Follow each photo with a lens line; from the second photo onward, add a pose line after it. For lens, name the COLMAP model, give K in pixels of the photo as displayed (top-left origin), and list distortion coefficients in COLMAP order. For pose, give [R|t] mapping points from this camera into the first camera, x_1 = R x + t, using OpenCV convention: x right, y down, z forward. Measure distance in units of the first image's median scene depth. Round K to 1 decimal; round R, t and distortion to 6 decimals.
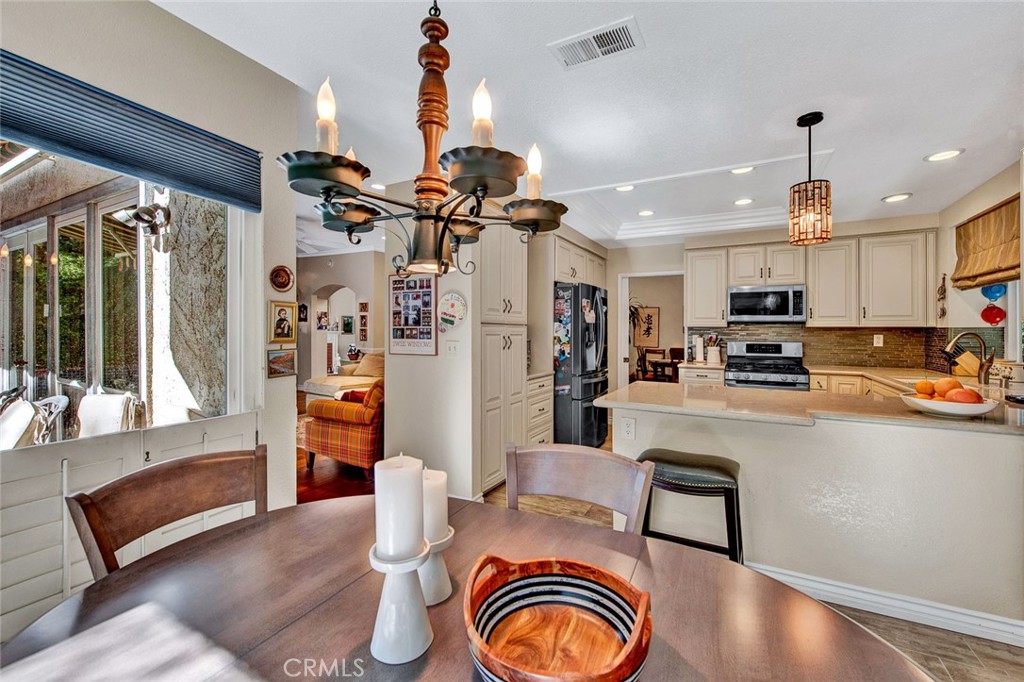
lens RADIAL K [[415.4, 0, 529.9], [0, 415.4, 332.2], [0, 0, 1]] dist [-0.008149, -0.000833]
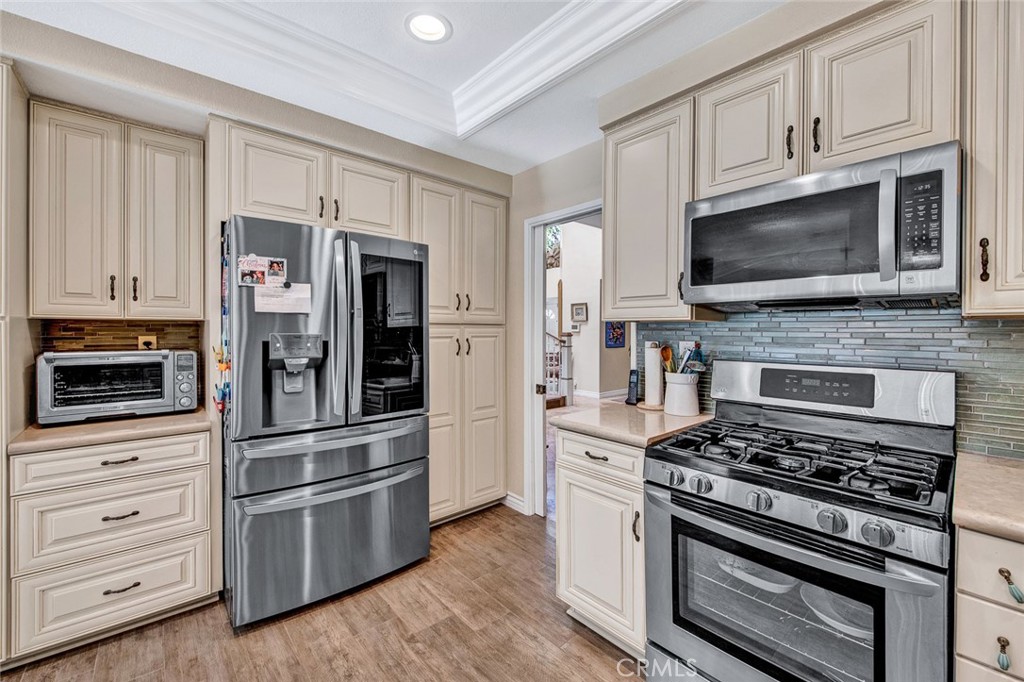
lens RADIAL K [[415.4, 0, 514.6], [0, 415.4, 338.4], [0, 0, 1]] dist [-0.008149, -0.000833]
pose [[0.935112, 0.004283, -0.354325, 0.522575], [0.002294, 0.999833, 0.018142, -0.004988], [0.354344, -0.017777, 0.934946, 0.698879]]
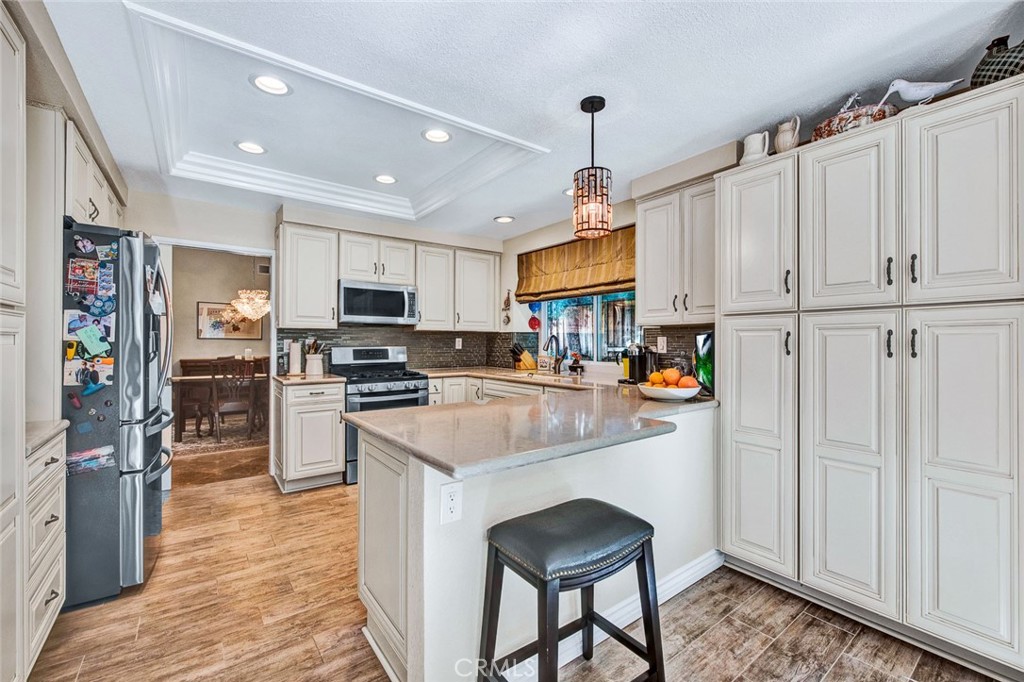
lens RADIAL K [[415.4, 0, 503.9], [0, 415.4, 335.3], [0, 0, 1]] dist [-0.008149, -0.000833]
pose [[0.451025, 0.007912, 0.892476, -0.118904], [0.002263, 0.999947, -0.010008, 0.009332], [-0.892508, 0.006534, 0.450984, 0.390078]]
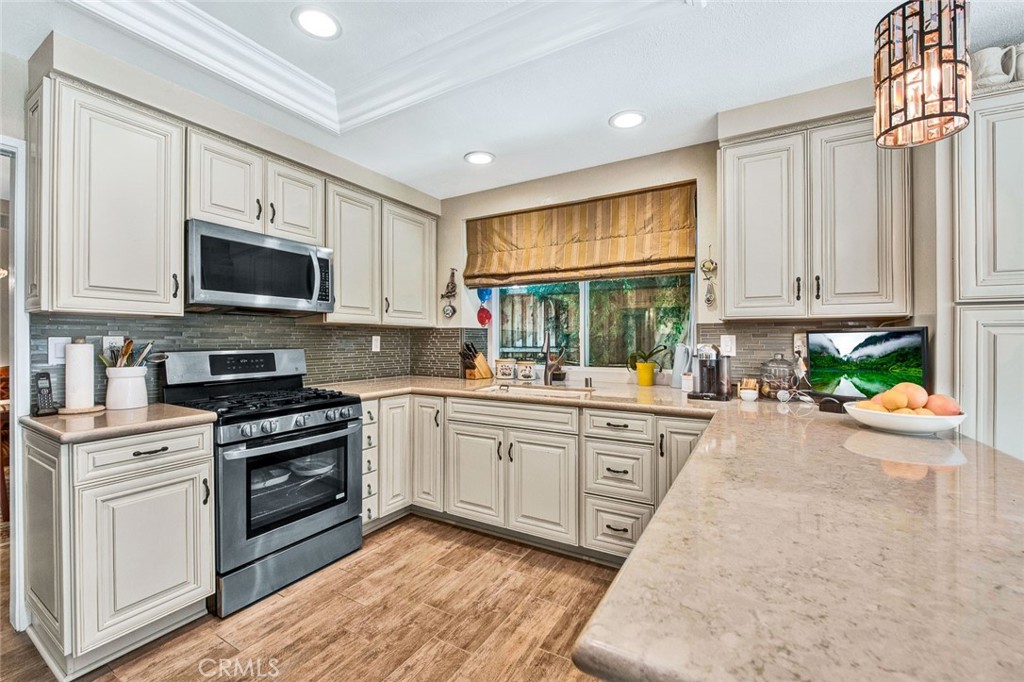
lens RADIAL K [[415.4, 0, 495.1], [0, 415.4, 345.6], [0, 0, 1]] dist [-0.008149, -0.000833]
pose [[0.069284, -0.018060, 0.997434, 0.092575], [-0.000881, 0.999835, 0.018165, 0.009536], [-0.997597, -0.002137, 0.069256, 0.751015]]
